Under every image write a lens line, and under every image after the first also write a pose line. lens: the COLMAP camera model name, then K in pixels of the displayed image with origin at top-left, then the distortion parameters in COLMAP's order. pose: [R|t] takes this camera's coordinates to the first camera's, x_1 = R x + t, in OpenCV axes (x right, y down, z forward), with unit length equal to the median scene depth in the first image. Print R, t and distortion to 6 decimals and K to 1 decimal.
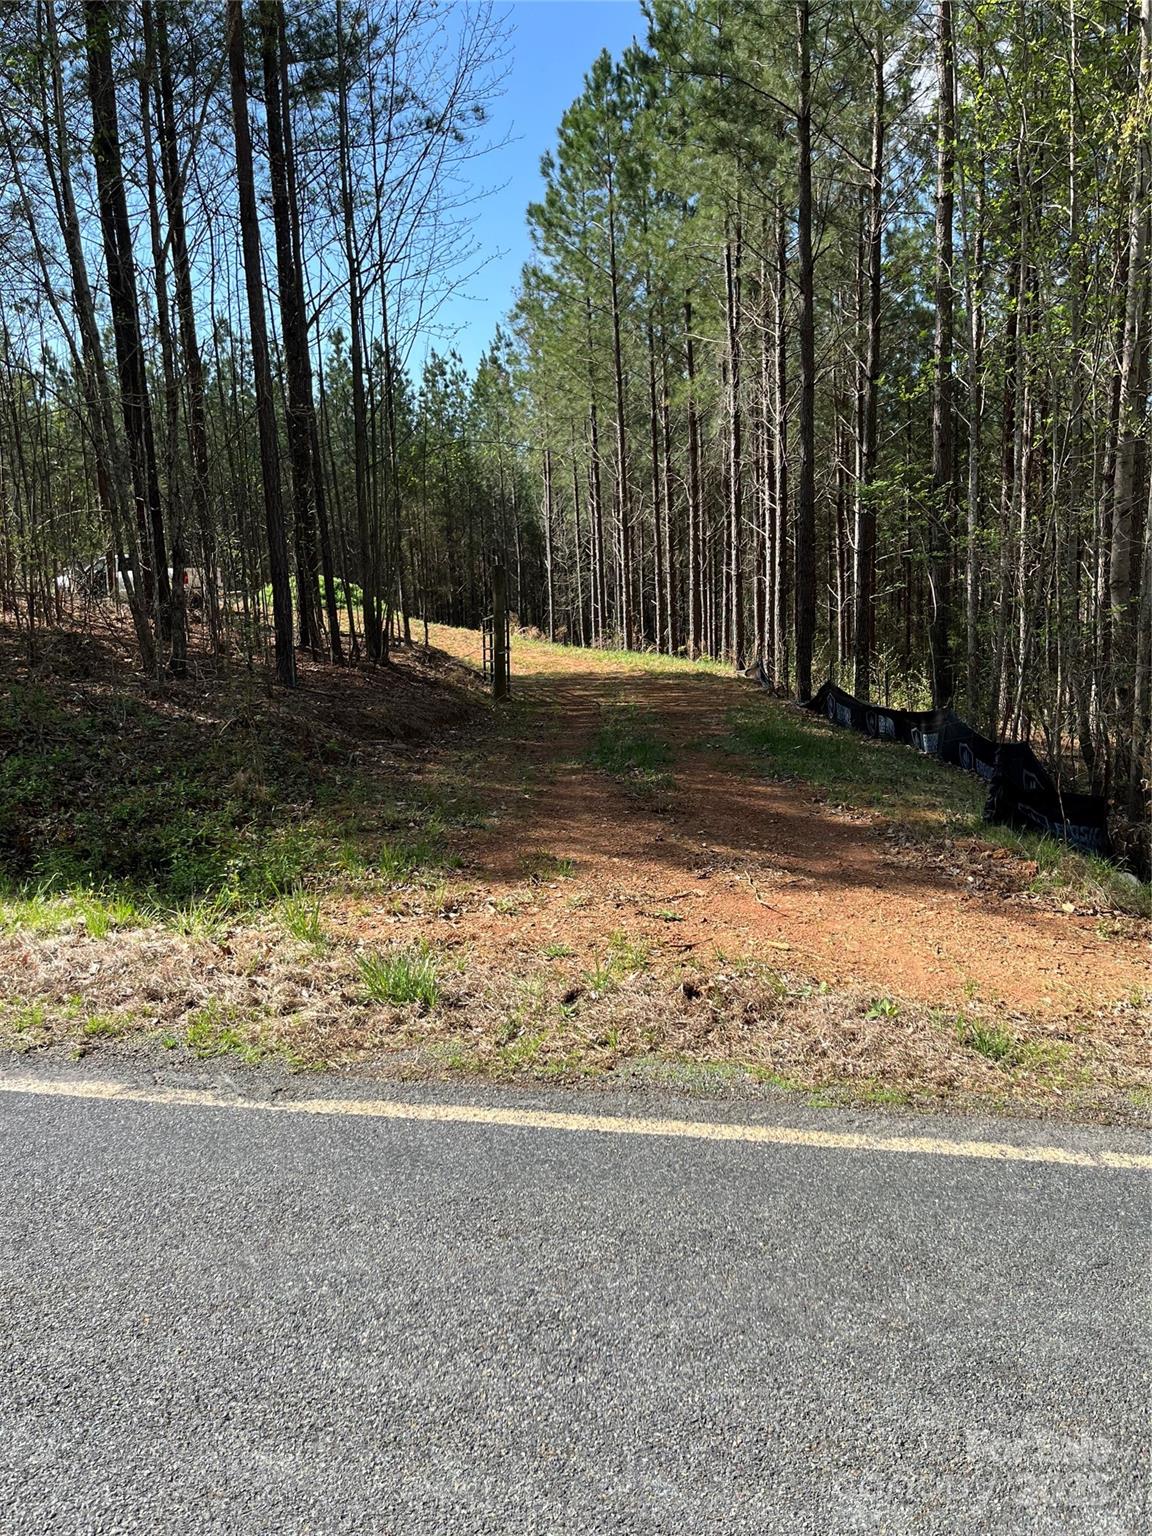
lens RADIAL K [[1149.5, 0, 552.6], [0, 1149.5, 768.6], [0, 0, 1]] dist [0.000504, -0.089567]
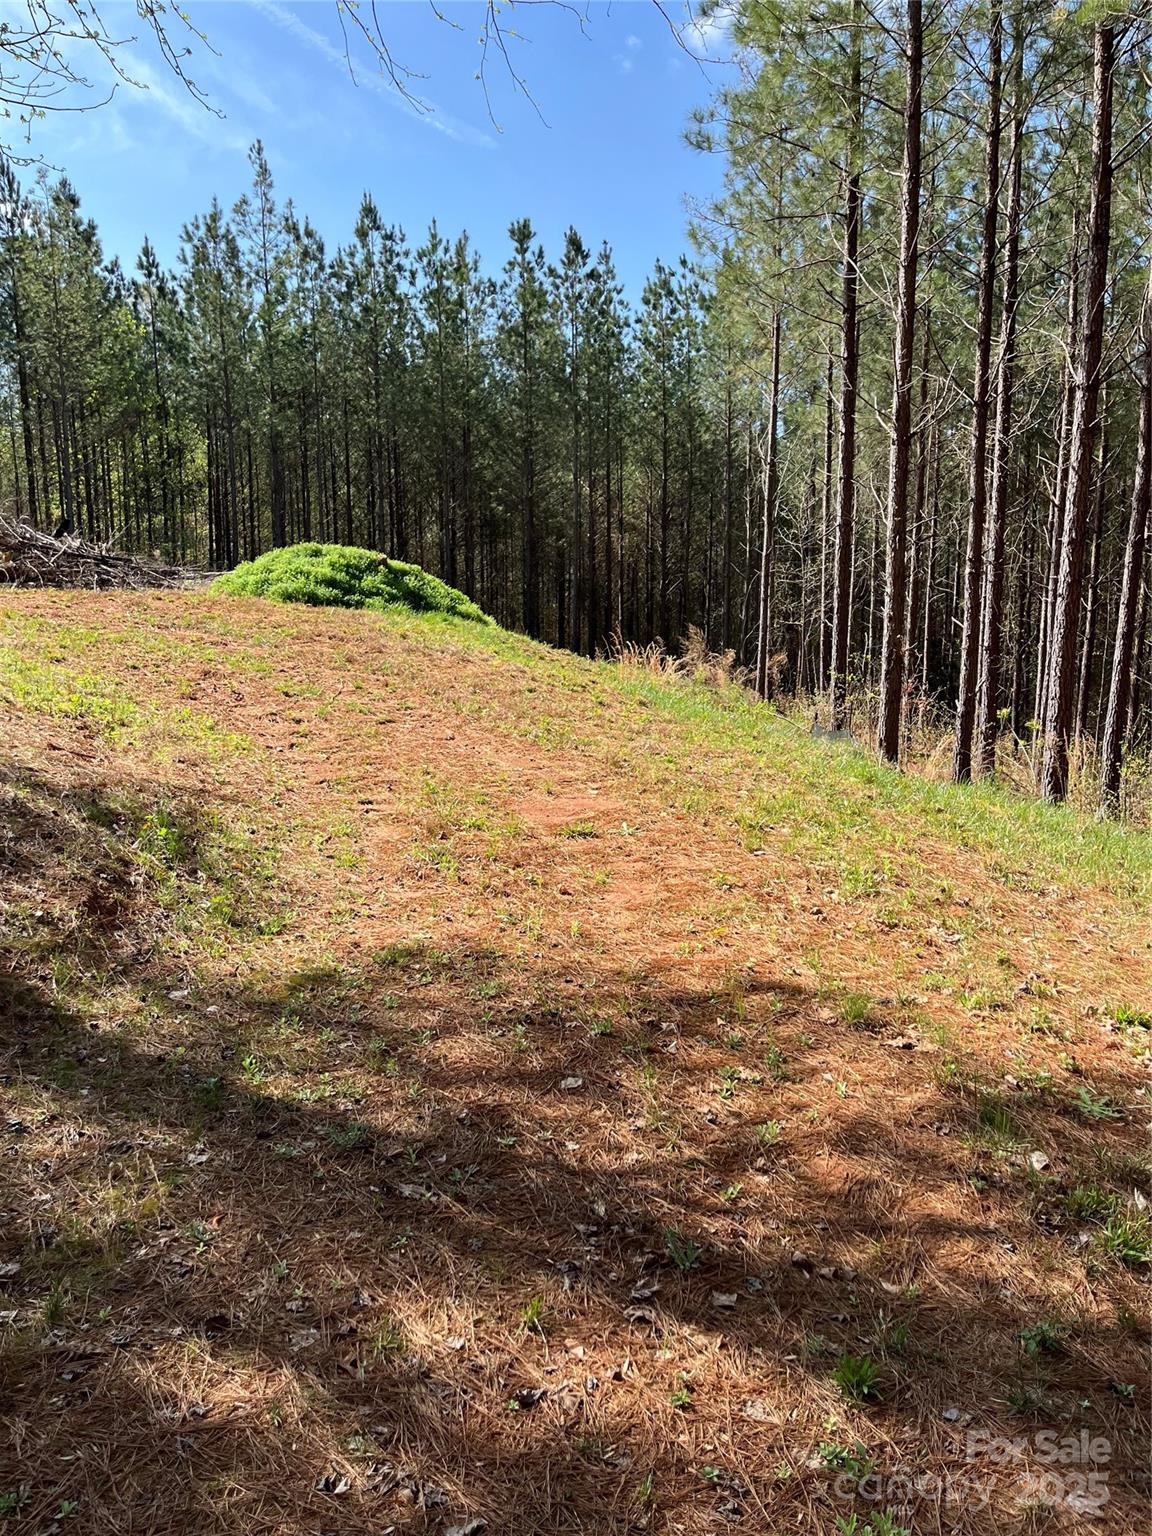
lens RADIAL K [[1149.5, 0, 552.6], [0, 1149.5, 768.6], [0, 0, 1]] dist [0.000504, -0.089567]
pose [[0.971982, 0.092426, -0.216121, 0.019561], [-0.092725, 0.995653, 0.008779, -0.041152], [0.215993, 0.011507, 0.976327, 0.279369]]
